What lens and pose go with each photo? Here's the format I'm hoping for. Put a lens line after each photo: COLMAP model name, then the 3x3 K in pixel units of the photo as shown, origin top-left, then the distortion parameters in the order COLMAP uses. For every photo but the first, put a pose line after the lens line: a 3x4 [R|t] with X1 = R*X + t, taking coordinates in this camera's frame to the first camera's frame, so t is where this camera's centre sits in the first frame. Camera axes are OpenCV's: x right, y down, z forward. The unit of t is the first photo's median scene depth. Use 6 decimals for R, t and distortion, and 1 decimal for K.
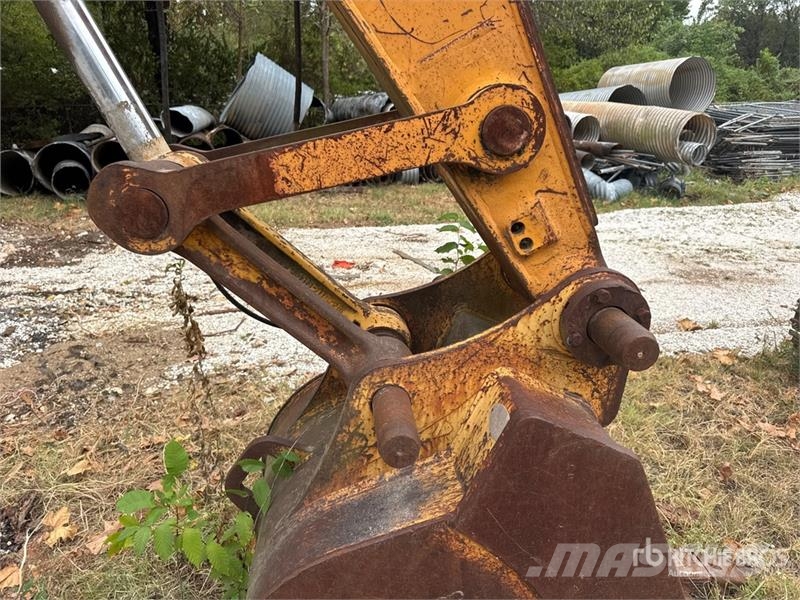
lens RADIAL K [[580.7, 0, 400.0], [0, 580.7, 300.0], [0, 0, 1]] dist [0.005579, -0.001925]
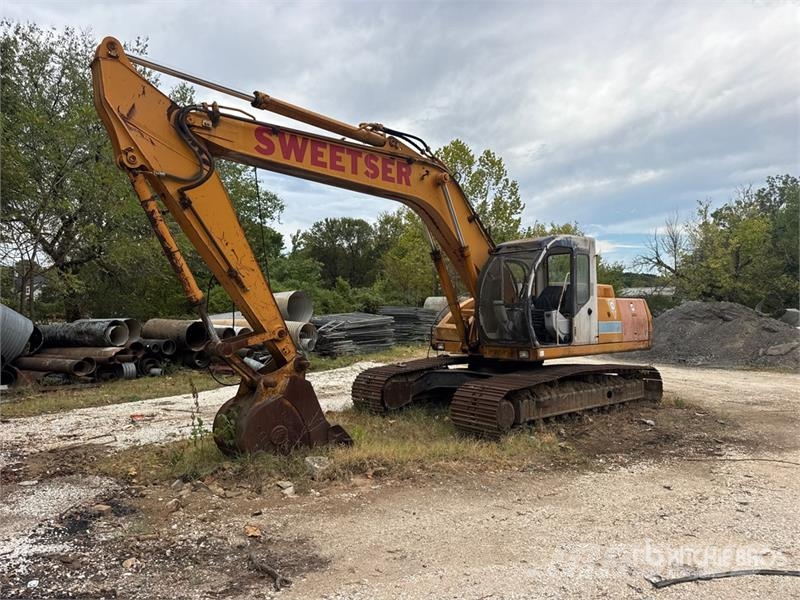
lens RADIAL K [[563.7, 0, 400.0], [0, 563.7, 300.0], [0, 0, 1]] dist [0.066979, -0.078625]
pose [[0.811962, -0.025369, 0.583158, -0.243717], [0.224339, 0.935885, -0.271645, 0.137597], [-0.538878, 0.351391, 0.765595, -0.469807]]
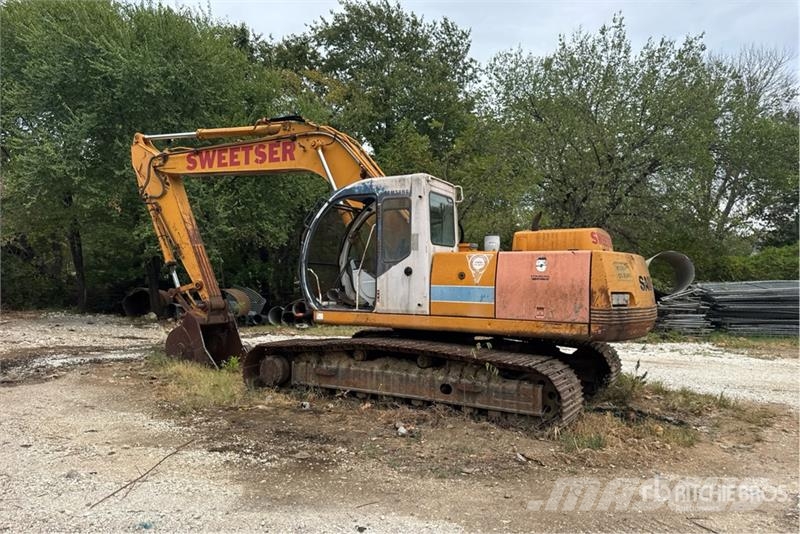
lens RADIAL K [[565.1, 0, 407.0], [0, 565.1, 258.1], [0, 0, 1]] dist [0.062183, -0.071136]
pose [[0.829371, -0.046512, -0.556759, 0.864067], [-0.160147, 0.934920, -0.316666, 0.178465], [0.535254, 0.351797, 0.767947, -0.469290]]
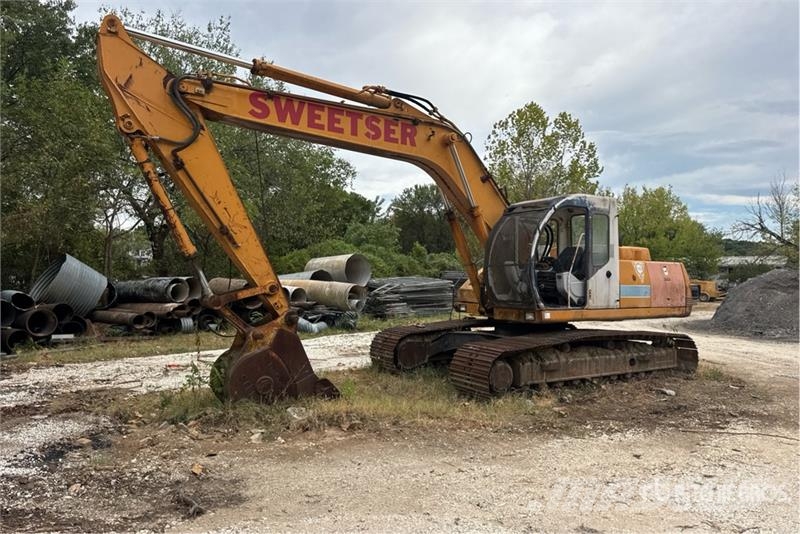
lens RADIAL K [[565.1, 0, 407.0], [0, 565.1, 258.1], [0, 0, 1]] dist [0.062183, -0.071136]
pose [[0.890169, -0.007846, 0.455562, -0.144766], [0.169632, 0.933681, -0.315380, 0.174228], [-0.422875, 0.358020, 0.832465, -0.532801]]
